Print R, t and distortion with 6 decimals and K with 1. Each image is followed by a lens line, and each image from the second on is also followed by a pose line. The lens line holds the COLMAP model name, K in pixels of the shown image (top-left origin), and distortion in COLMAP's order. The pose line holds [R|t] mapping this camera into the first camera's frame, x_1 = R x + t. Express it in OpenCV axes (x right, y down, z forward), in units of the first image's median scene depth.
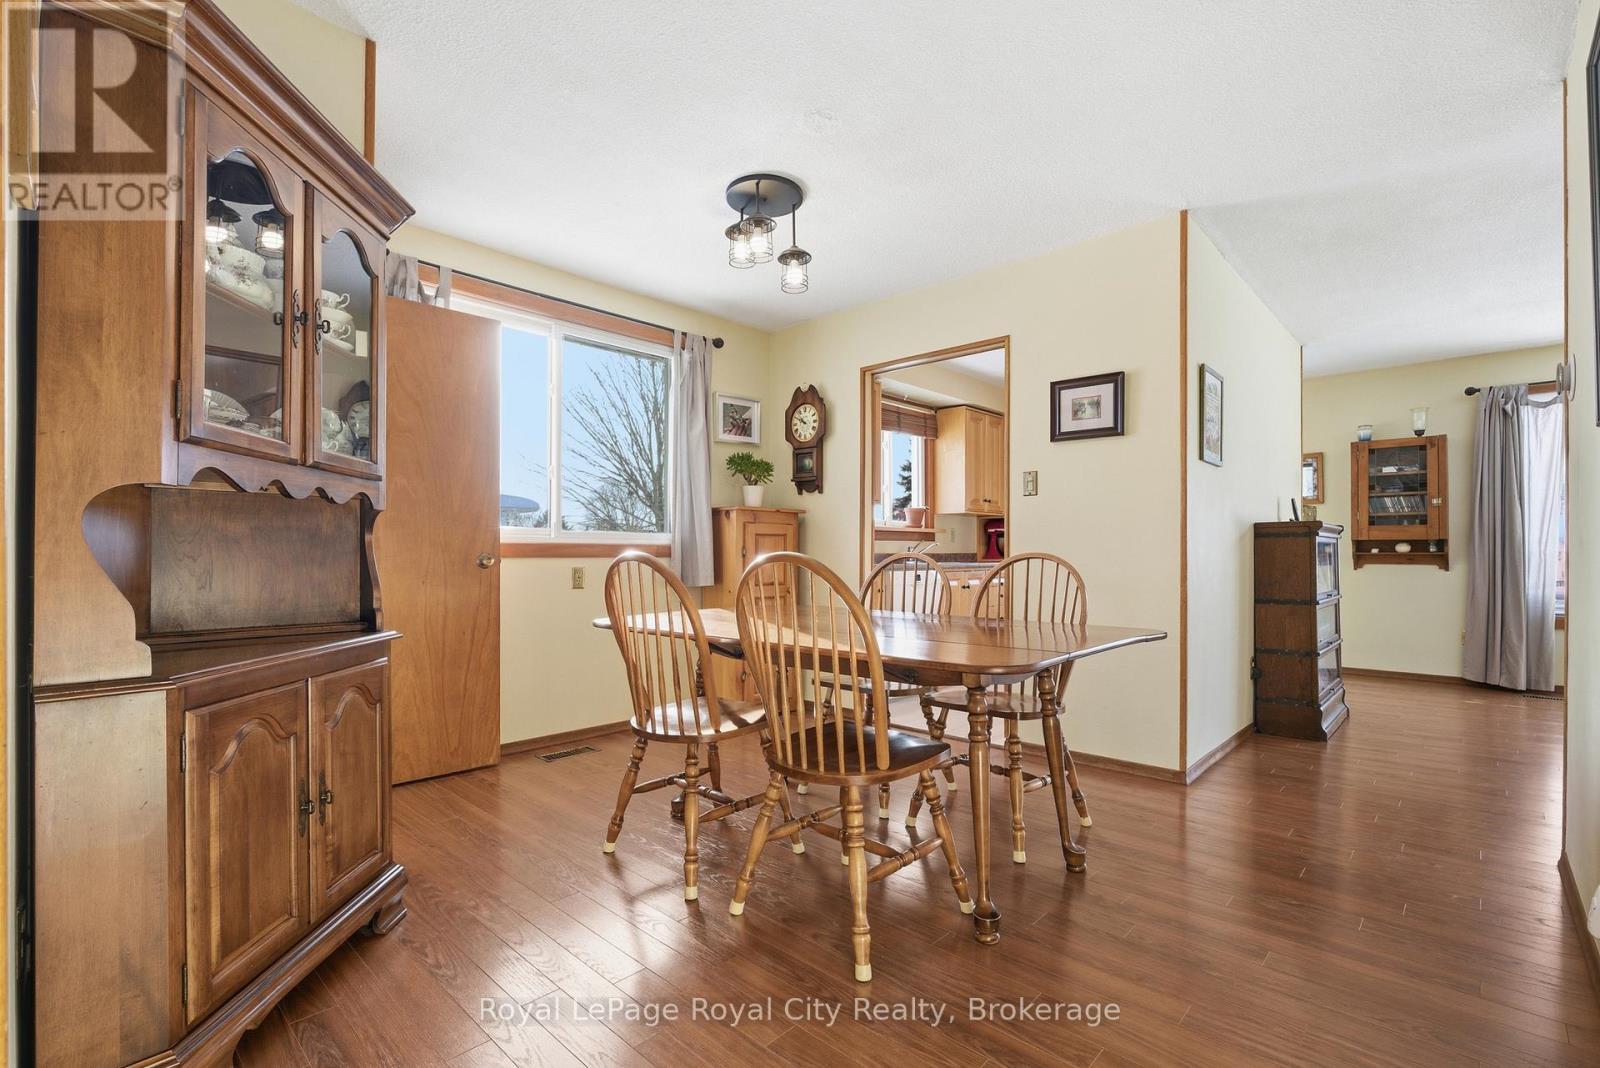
lens RADIAL K [[735.7, 0, 795.4], [0, 735.7, 553.9], [0, 0, 1]] dist [-0.003203, -0.003578]
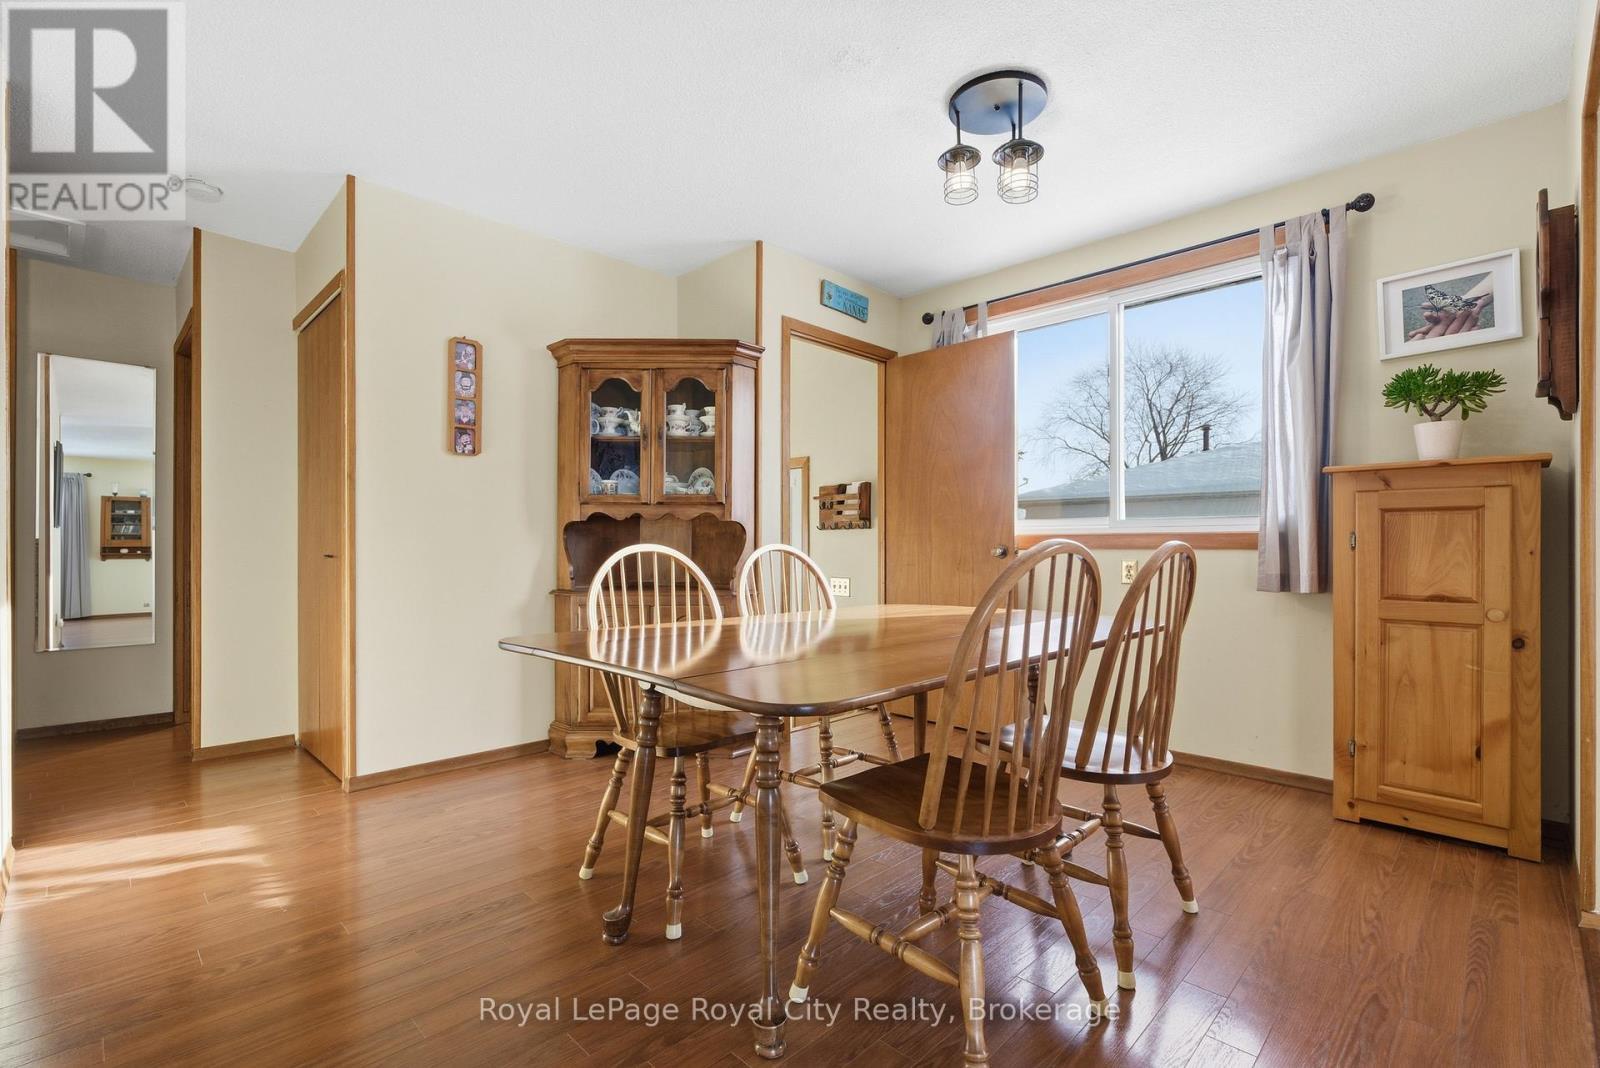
lens RADIAL K [[715.6, 0, 805.4], [0, 715.6, 538.7], [0, 0, 1]] dist [-0.013527, 0.000623]
pose [[-0.017326, -0.005996, -0.999832, 0.649036], [0.004909, 0.999969, -0.006082, -0.005067], [0.999838, -0.005014, -0.017296, 0.708057]]
